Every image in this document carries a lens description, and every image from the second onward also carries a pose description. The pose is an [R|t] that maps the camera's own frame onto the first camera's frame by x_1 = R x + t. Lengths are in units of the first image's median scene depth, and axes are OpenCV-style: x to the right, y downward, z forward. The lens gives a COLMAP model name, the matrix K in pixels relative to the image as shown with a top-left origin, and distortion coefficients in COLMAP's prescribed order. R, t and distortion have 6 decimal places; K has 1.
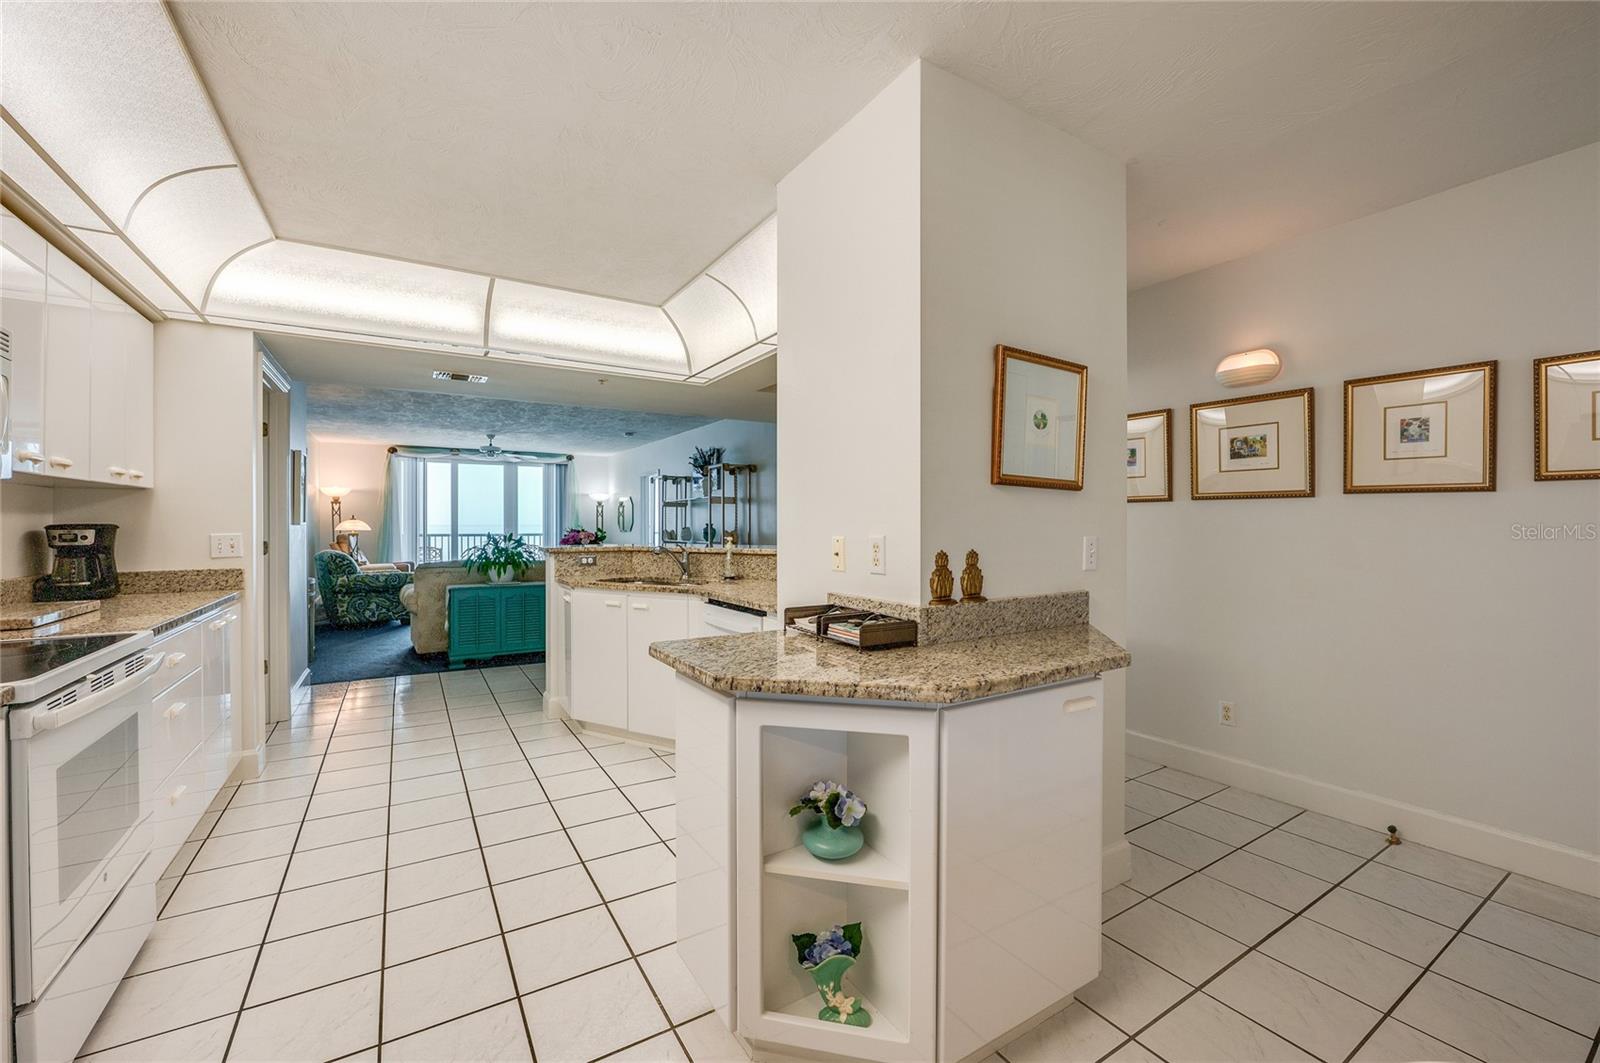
lens RADIAL K [[635.9, 0, 794.3], [0, 635.9, 527.2], [0, 0, 1]] dist [-0.000841, -0.000053]
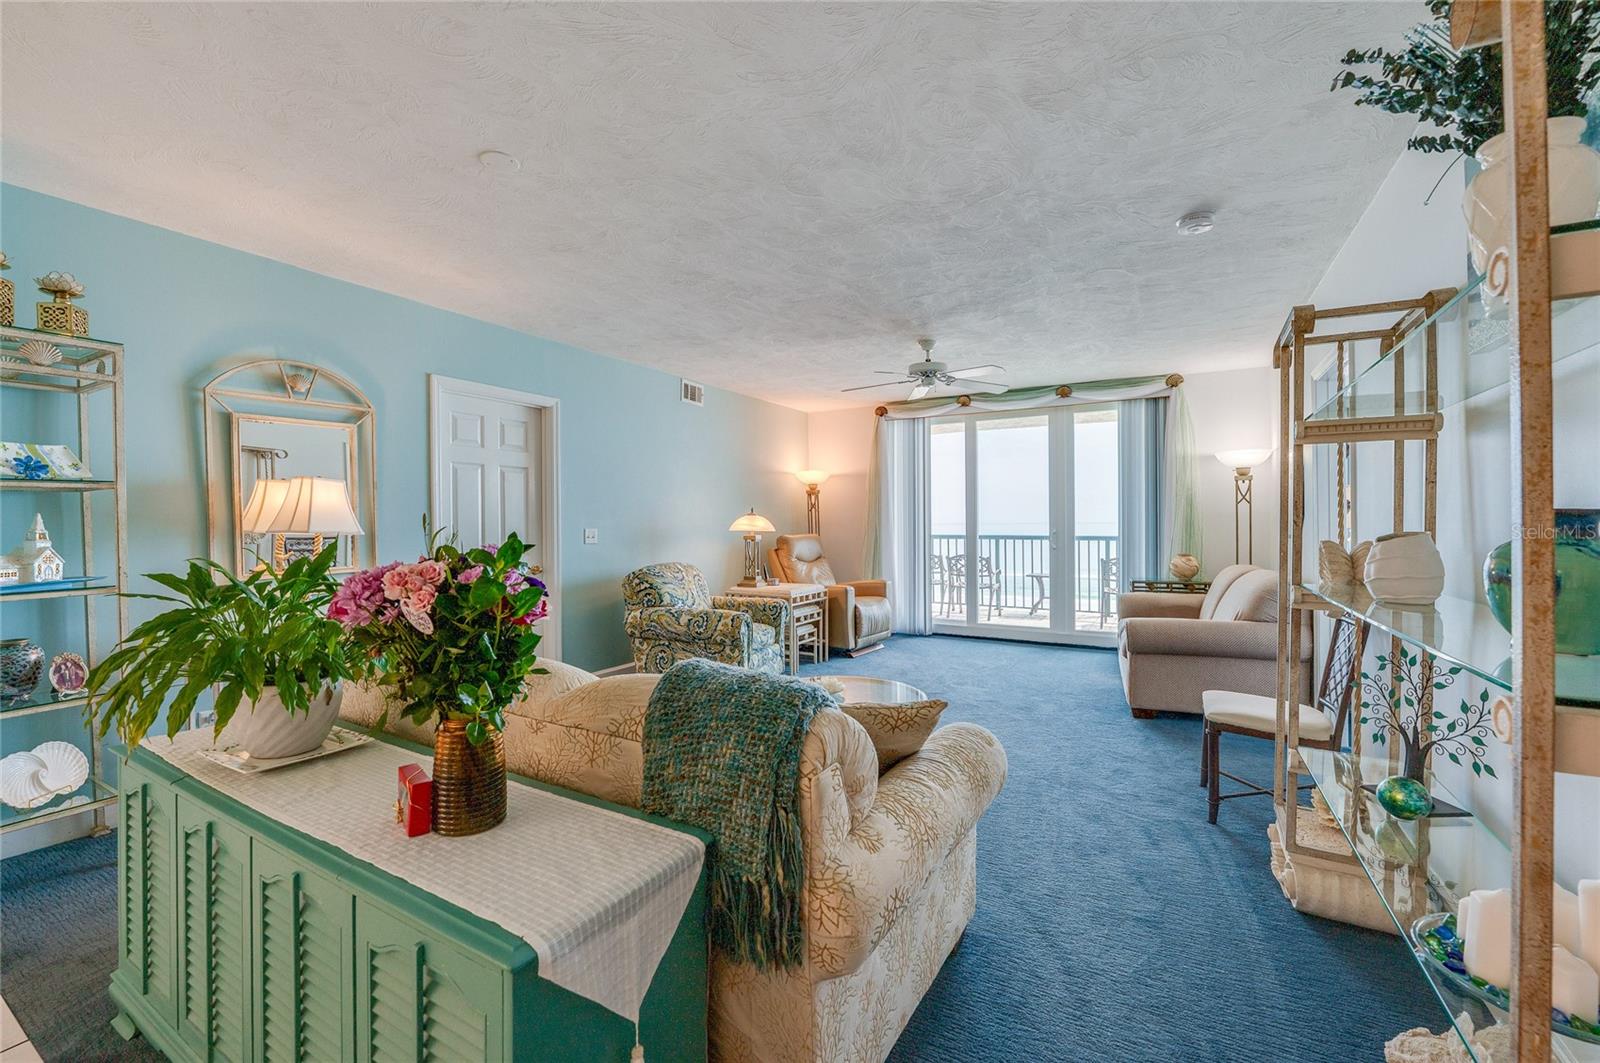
lens RADIAL K [[632.5, 0, 835.9], [0, 632.5, 528.7], [0, 0, 1]] dist [-0.001187, -0.000019]
pose [[0.494305, 0.004126, -0.869279, -0.099908], [0.001756, 0.999982, 0.005745, -0.001858], [0.869287, -0.004366, 0.494289, 0.846713]]
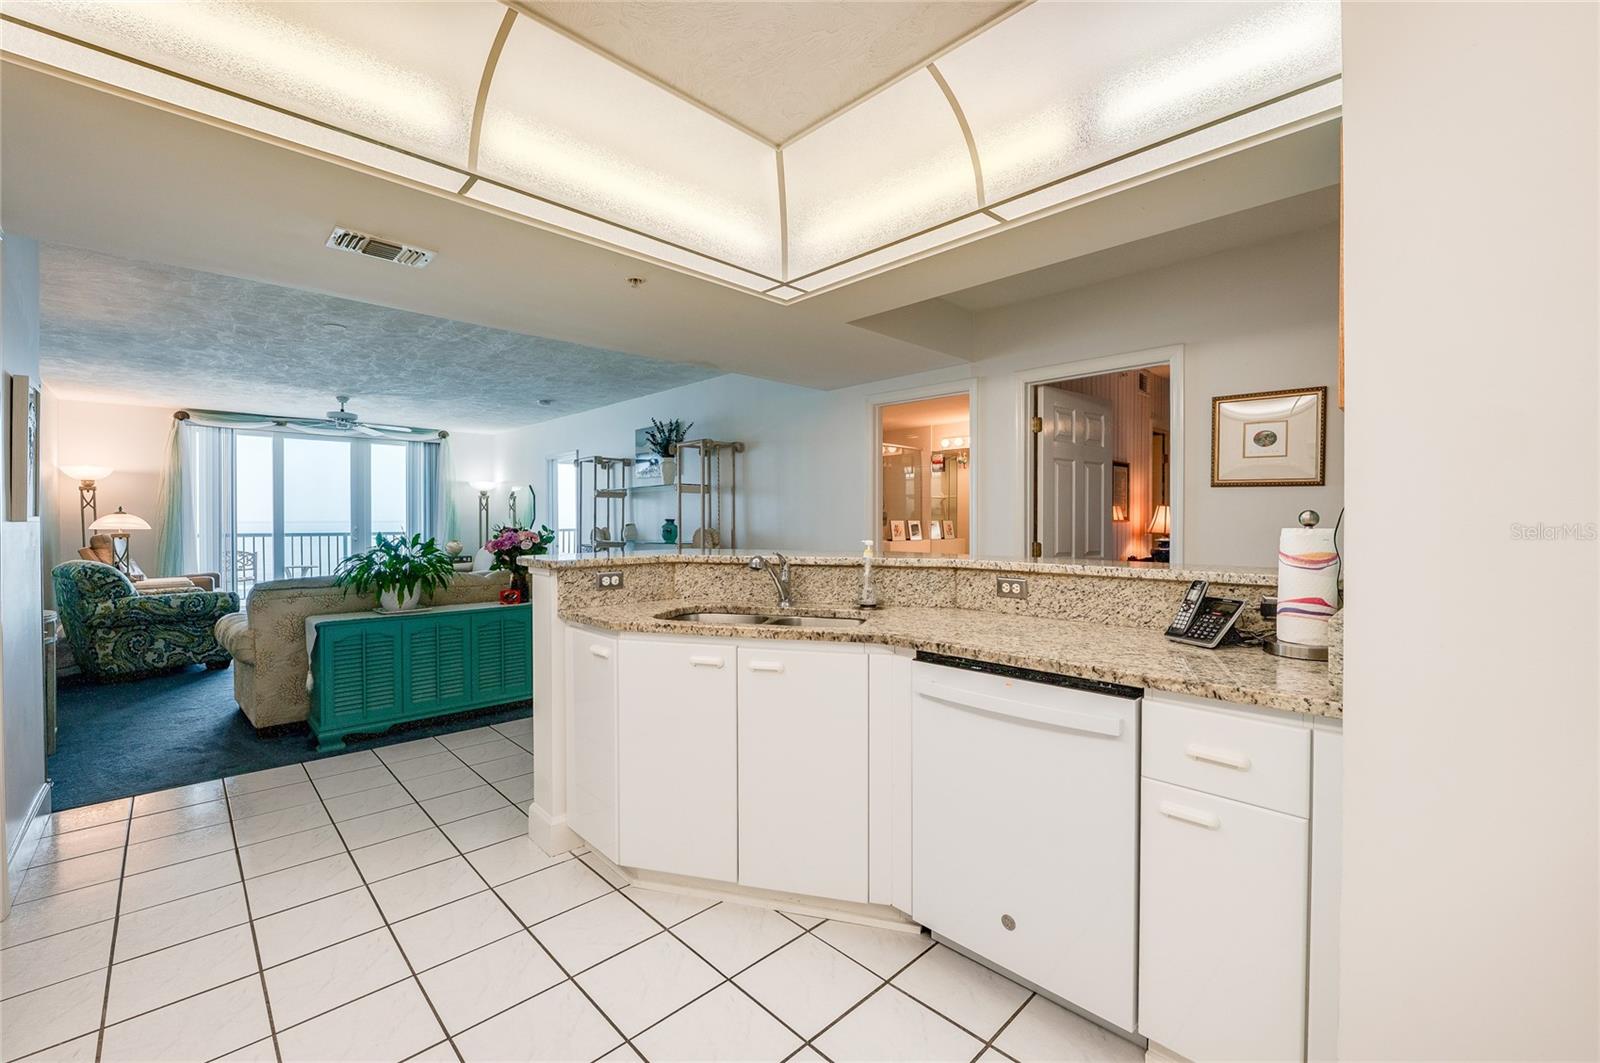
lens RADIAL K [[645.4, 0, 788.9], [0, 645.4, 524.8], [0, 0, 1]] dist [-0.007411, 0.000070]
pose [[0.977069, -0.003613, 0.212891, -0.166547], [0.002815, 0.999988, 0.004050, -0.001091], [-0.212903, -0.003358, 0.977068, 0.212792]]
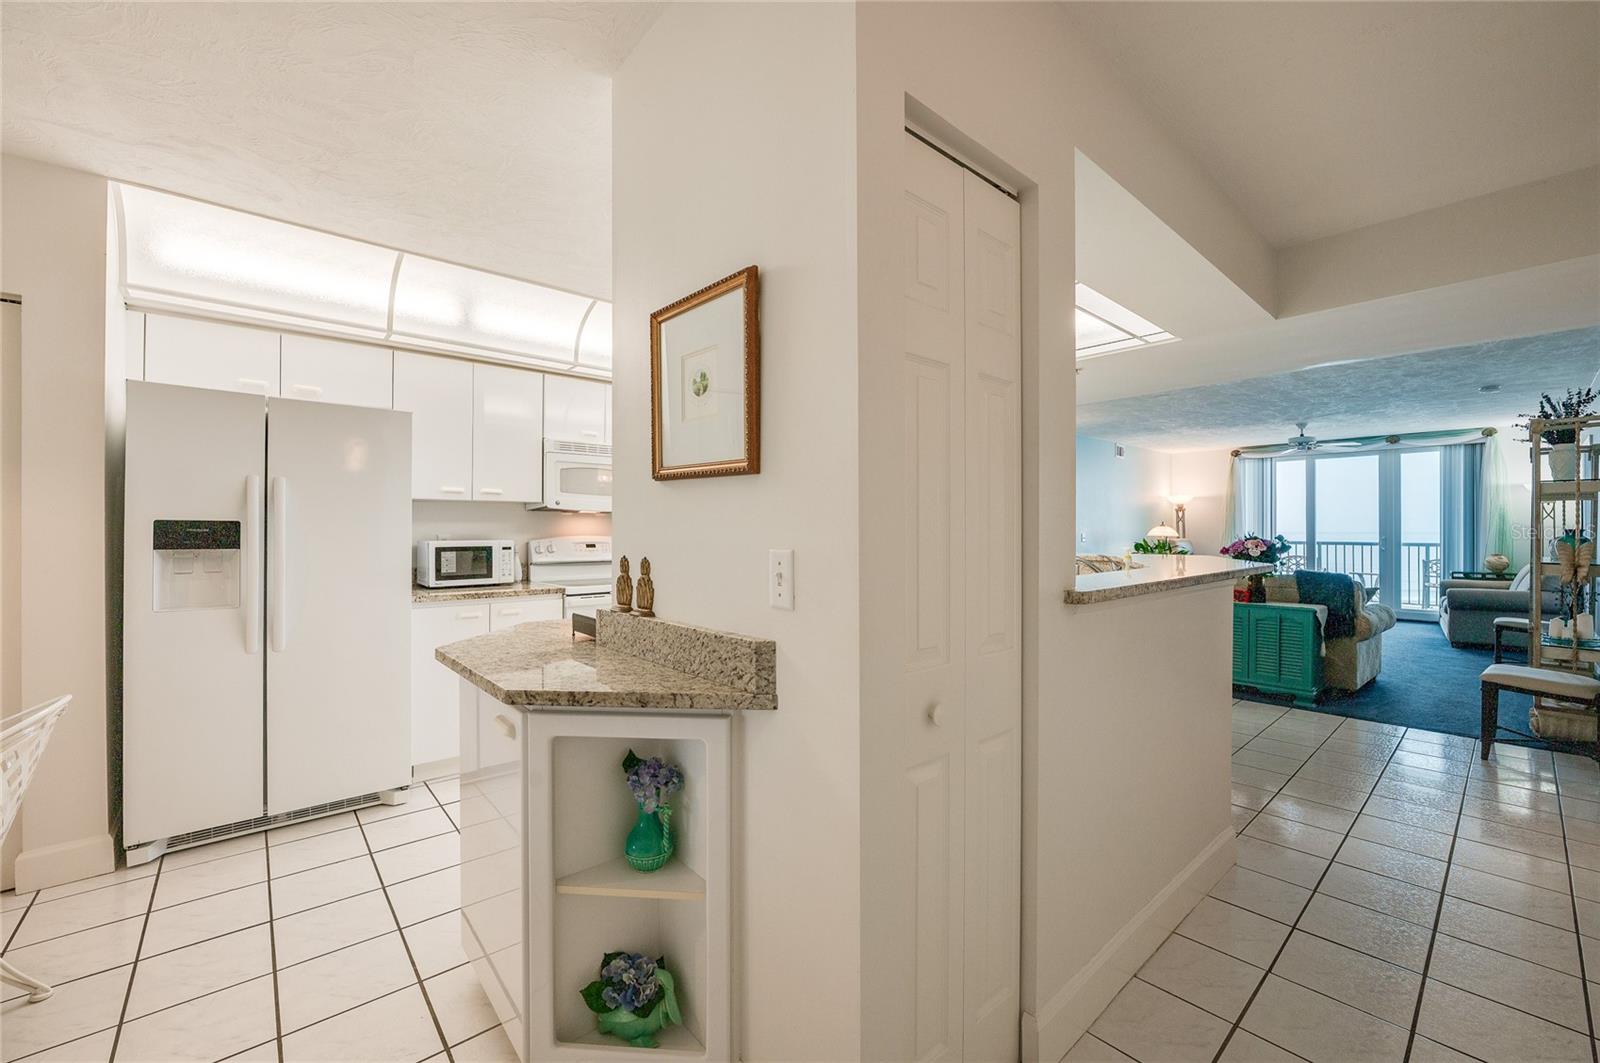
lens RADIAL K [[650.1, 0, 814.3], [0, 650.1, 531.1], [0, 0, 1]] dist [-0.016318, -0.000048]
pose [[0.168698, 0.000986, -0.985667, 0.308117], [-0.004910, 0.999988, 0.000160, -0.000769], [0.985656, 0.004813, 0.168701, 0.273646]]
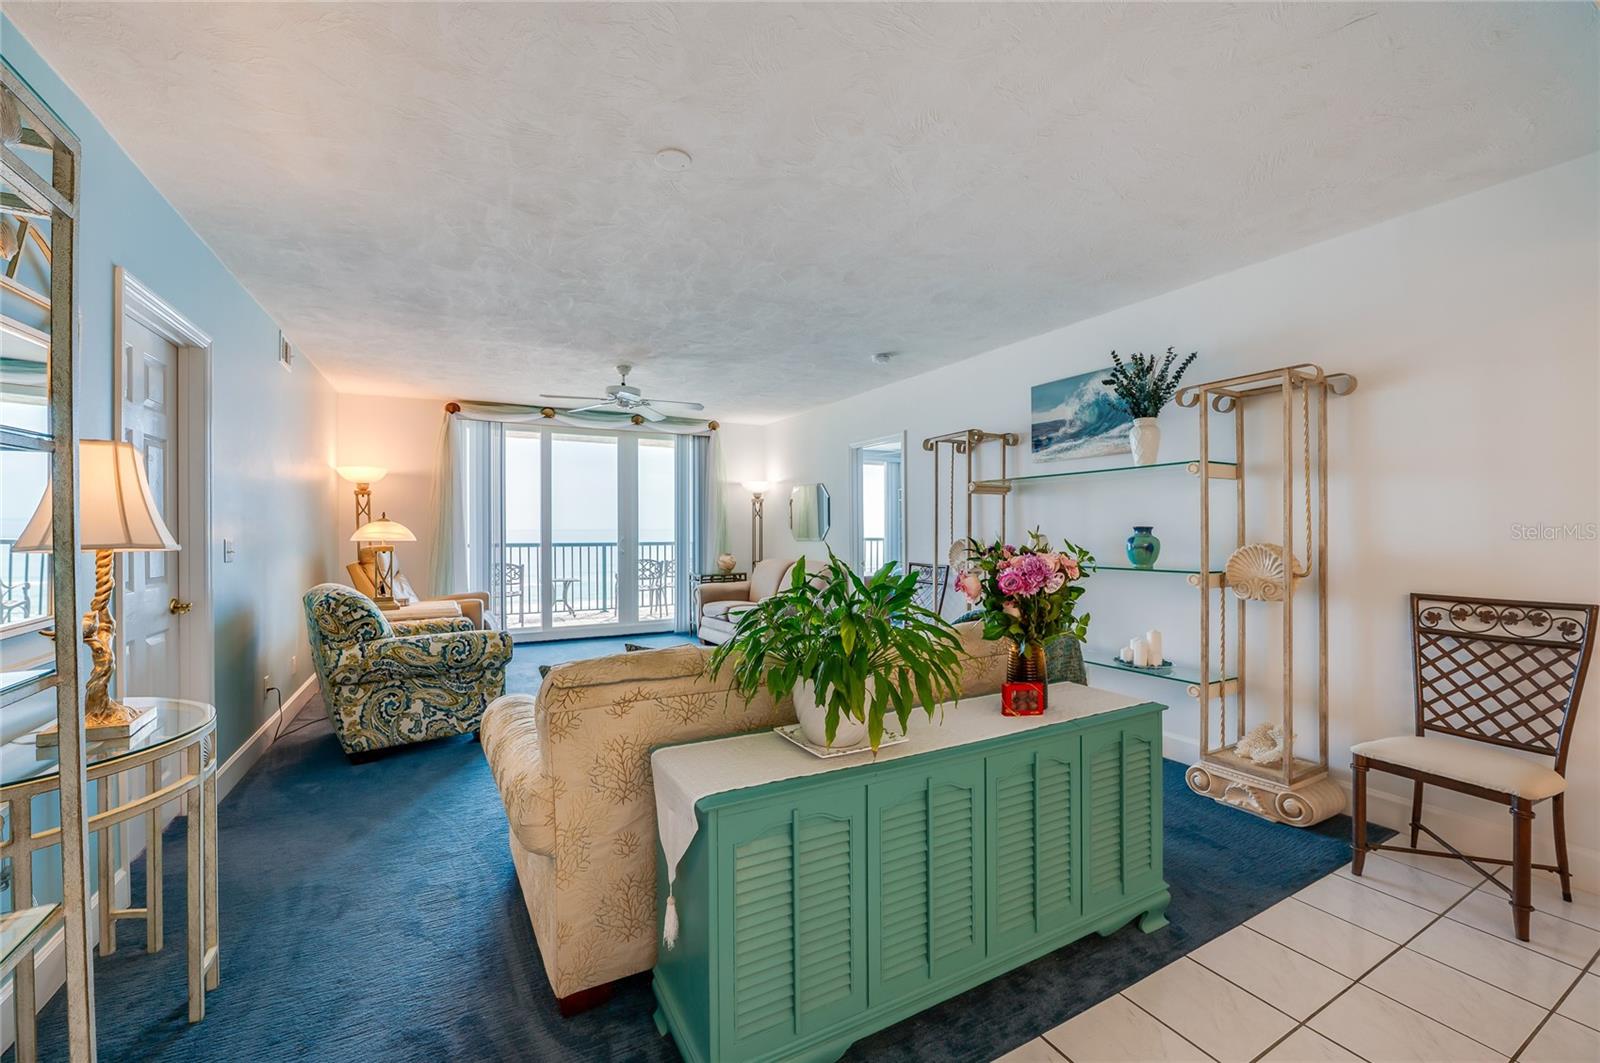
lens RADIAL K [[630.7, 0, 782.7], [0, 630.7, 532.4], [0, 0, 1]] dist [-0.015594, -0.000078]
pose [[0.997185, -0.002893, -0.074925, -0.366370], [0.003017, 0.999994, 0.001536, -0.002647], [0.074920, -0.001758, 0.997188, 0.570714]]
